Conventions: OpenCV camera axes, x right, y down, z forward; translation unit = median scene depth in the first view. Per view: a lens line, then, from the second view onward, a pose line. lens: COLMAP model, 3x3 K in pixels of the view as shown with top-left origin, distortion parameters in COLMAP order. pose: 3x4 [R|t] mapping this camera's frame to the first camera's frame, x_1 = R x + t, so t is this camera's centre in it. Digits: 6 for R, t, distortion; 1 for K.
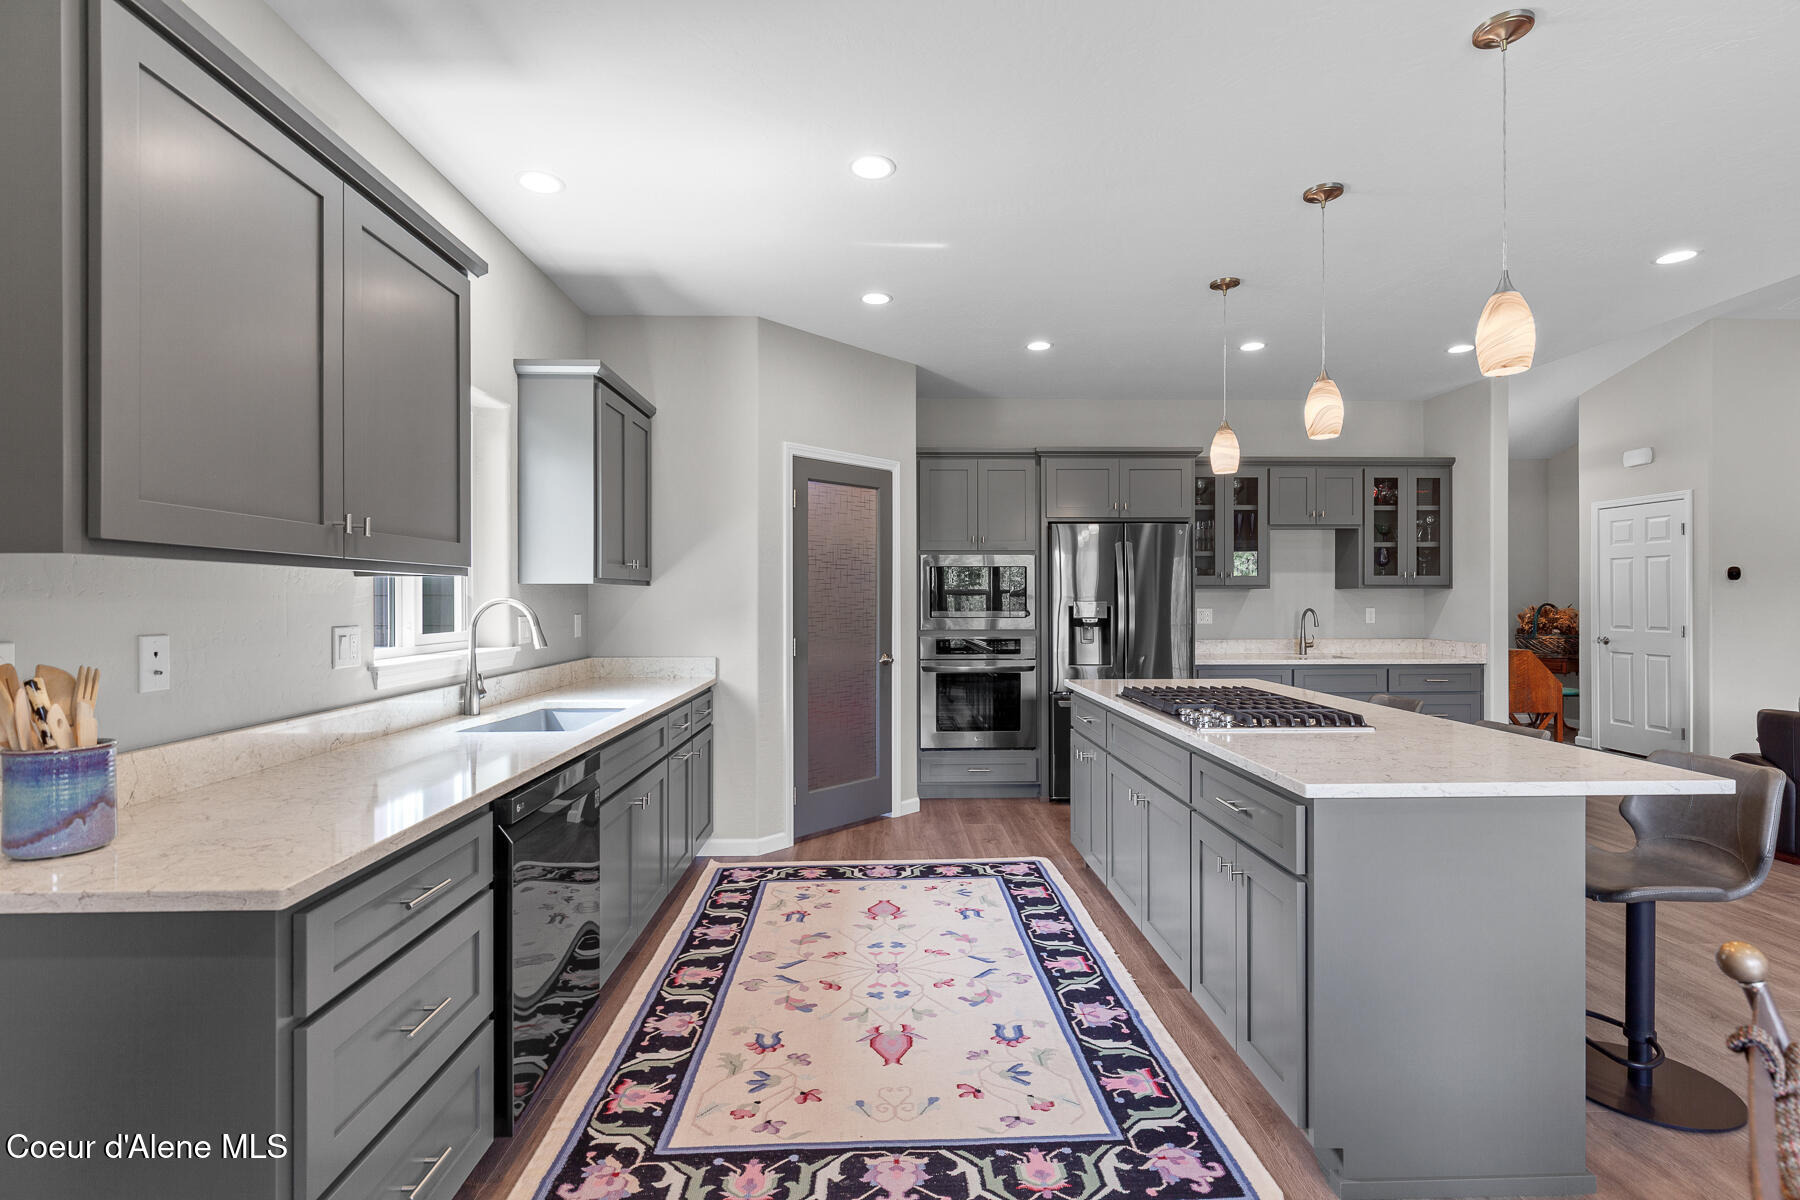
lens RADIAL K [[836.8, 0, 909.7], [0, 836.8, 605.4], [0, 0, 1]] dist [-0.005296, 0.000522]
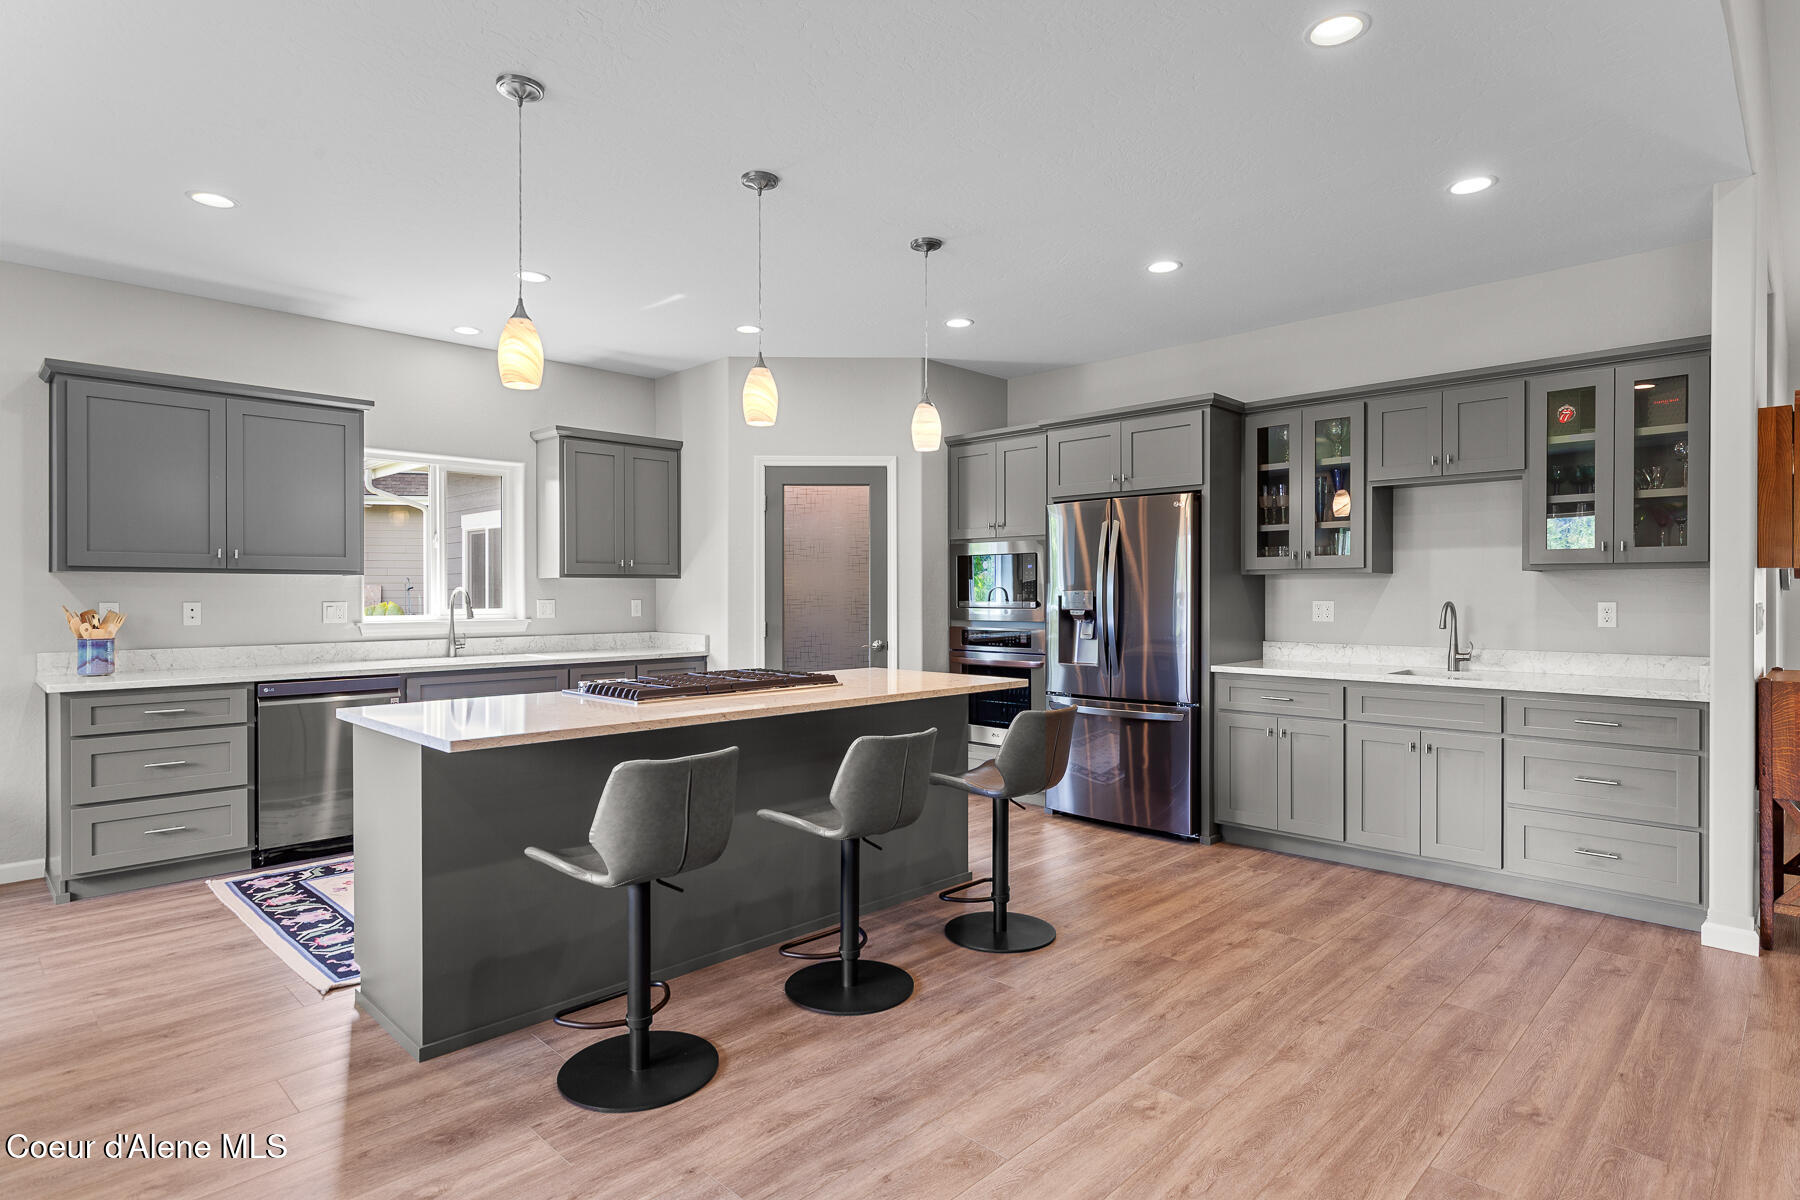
lens RADIAL K [[948.2, 0, 911.9], [0, 948.2, 601.0], [0, 0, 1]] dist [-0.001957, 0.001547]
pose [[0.693495, 0.007748, -0.720420, 0.799539], [-0.005831, 0.999970, 0.005142, 0.001984], [0.720438, 0.000635, 0.693519, 0.187348]]
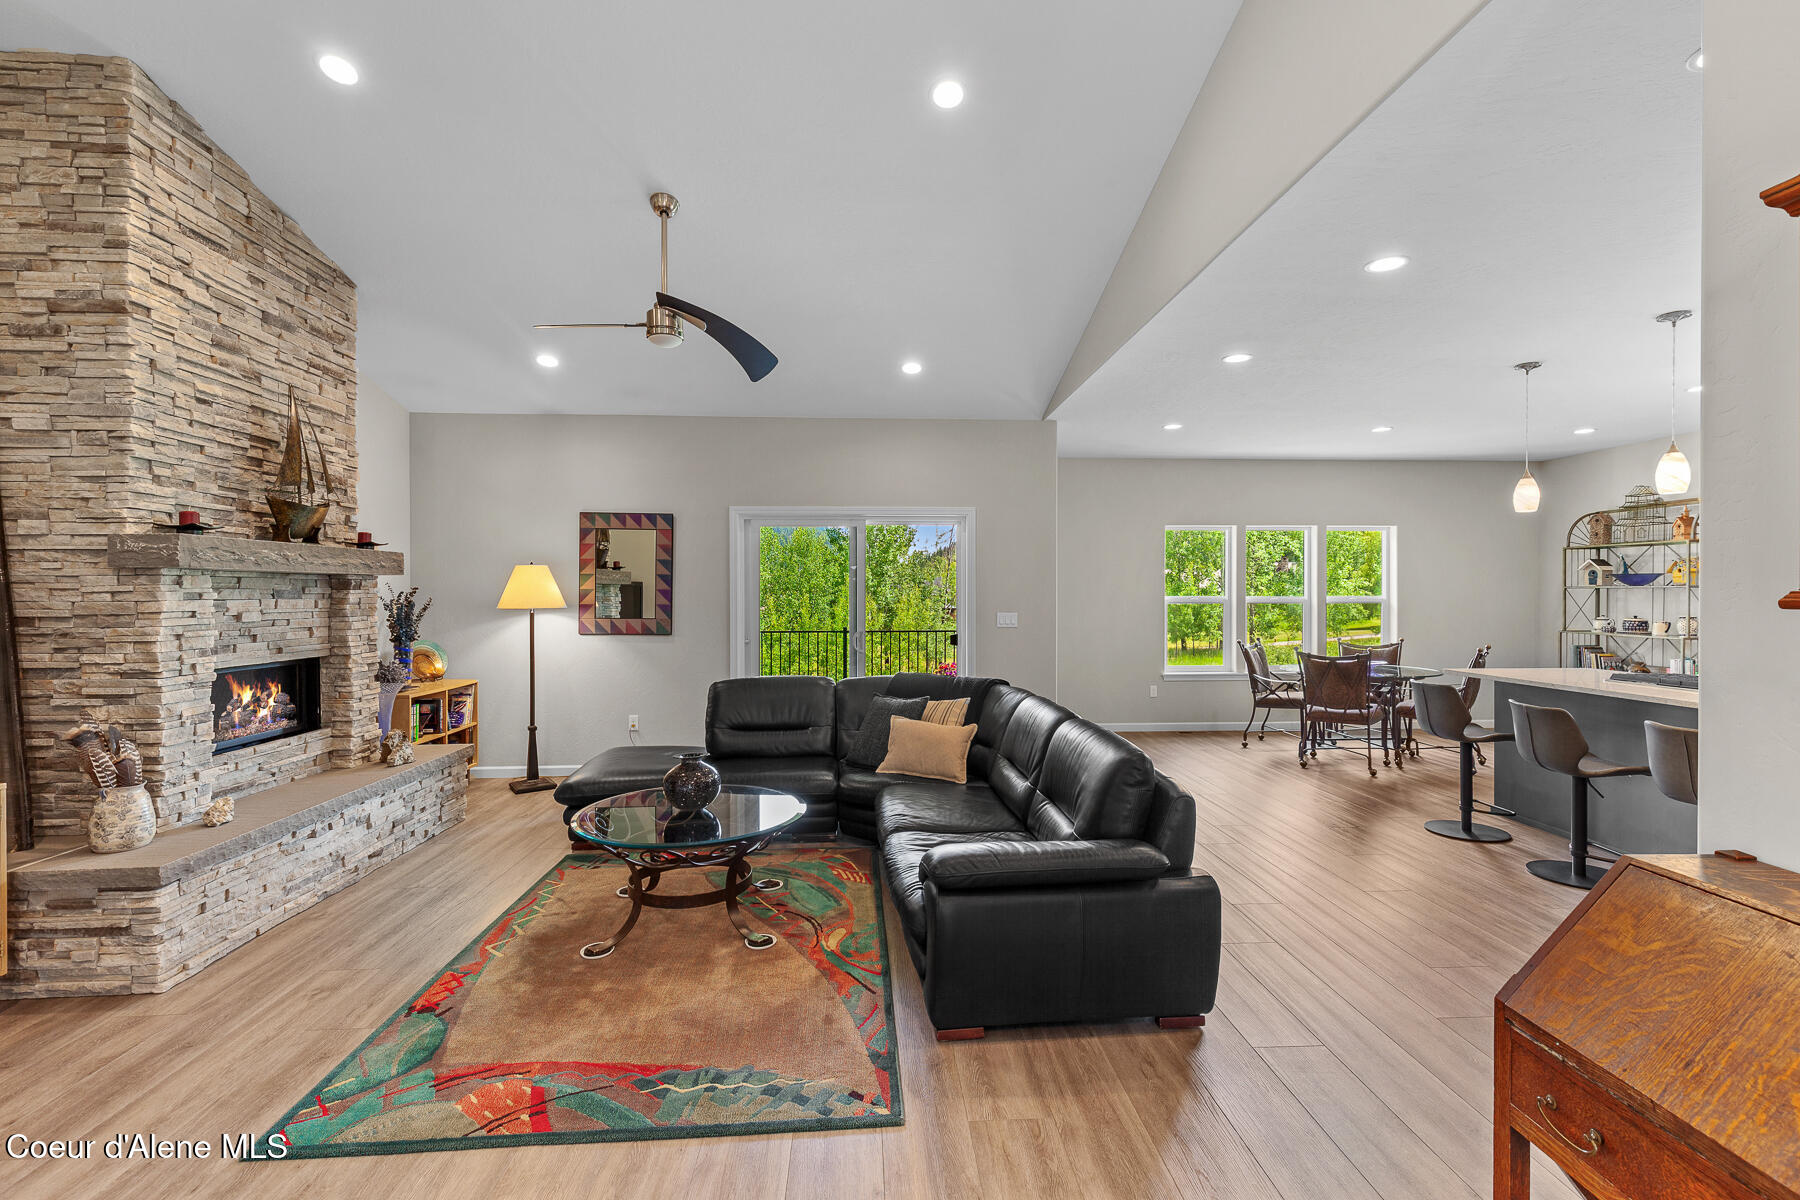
lens RADIAL K [[808.5, 0, 905.2], [0, 808.5, 595.9], [0, 0, 1]] dist [0.006393, -0.001625]
pose [[-0.999682, 0.003361, -0.024974, 0.994052], [0.003098, 0.999940, 0.010546, -0.027679], [0.025008, 0.010465, -0.999632, 1.274983]]
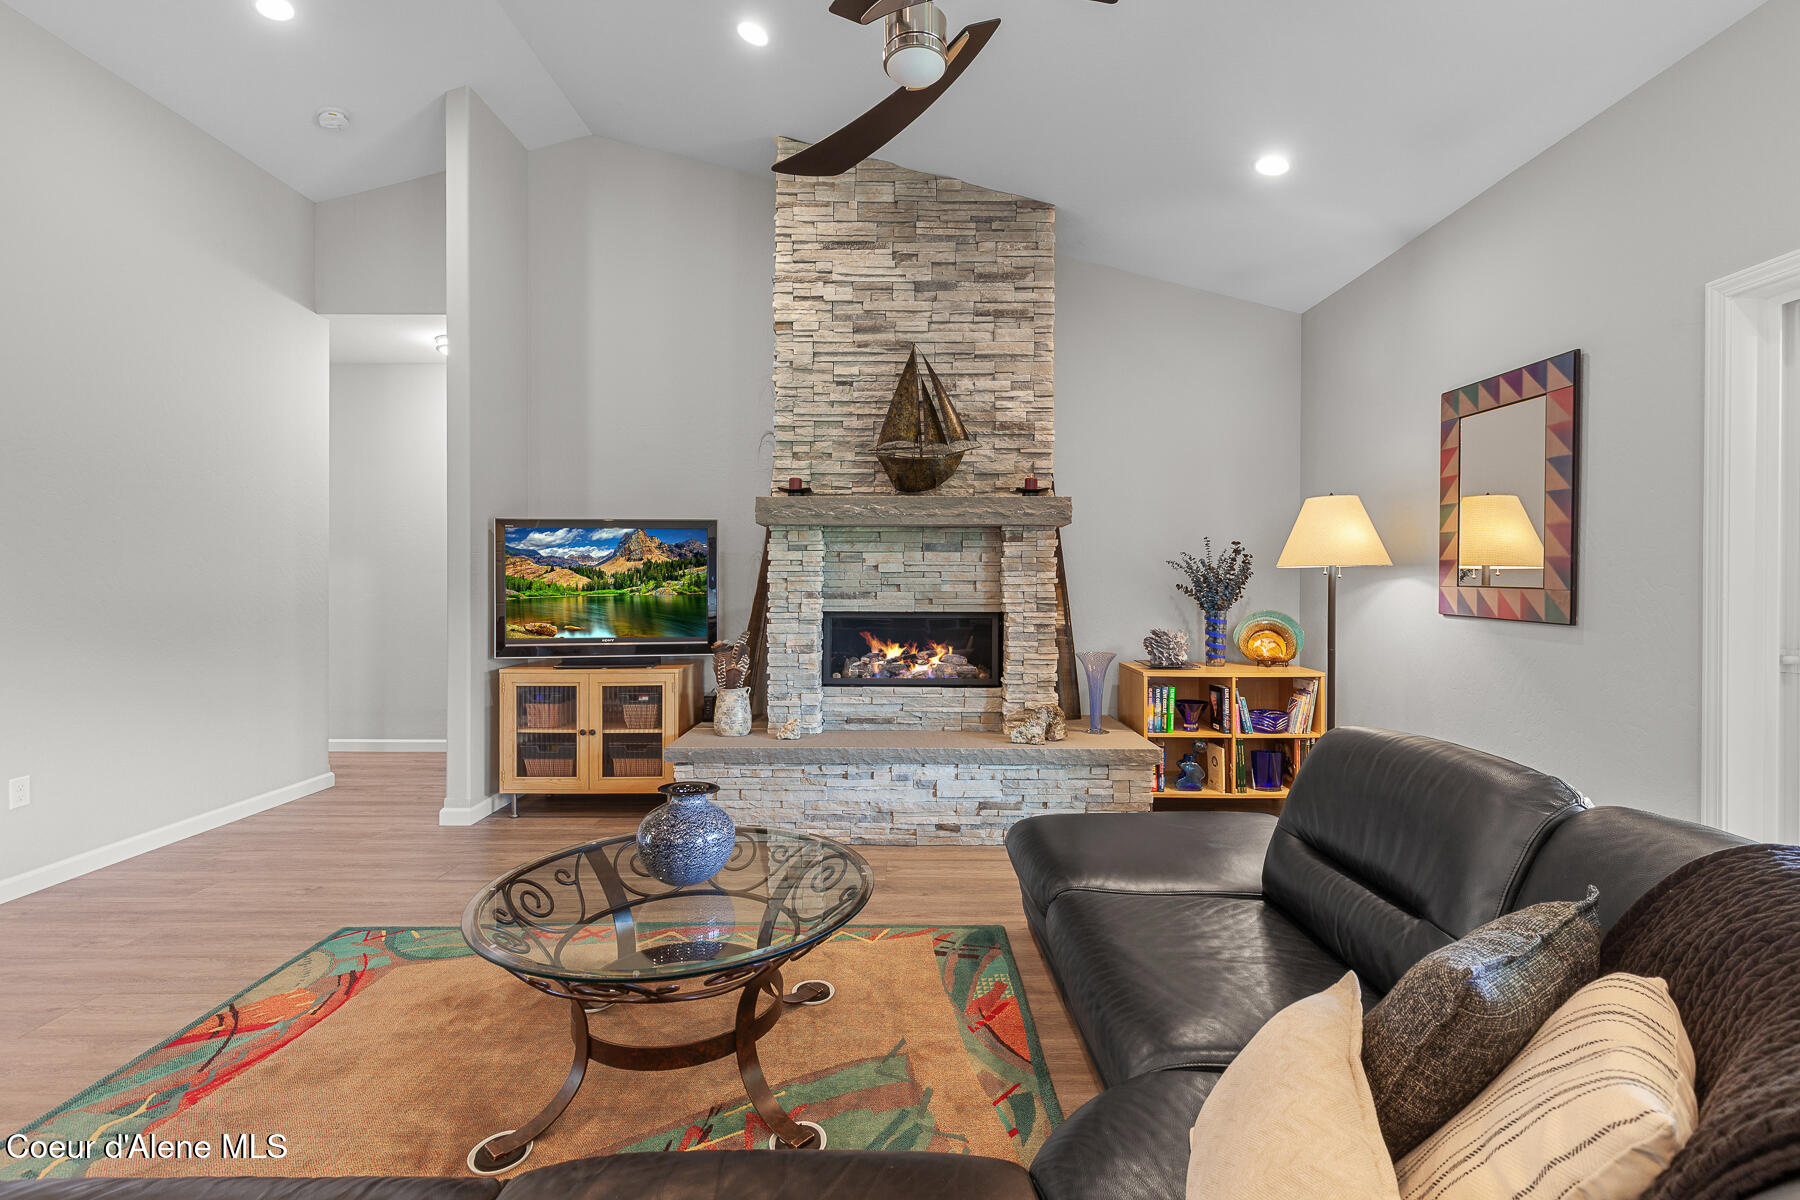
lens RADIAL K [[808.5, 0, 909.8], [0, 808.5, 582.7], [0, 0, 1]] dist [0.006393, -0.001625]
pose [[0.033217, -0.002121, 0.999446, 0.778149], [0.004886, 0.999986, 0.001960, 0.008601], [-0.999436, 0.004818, 0.033227, 0.517302]]
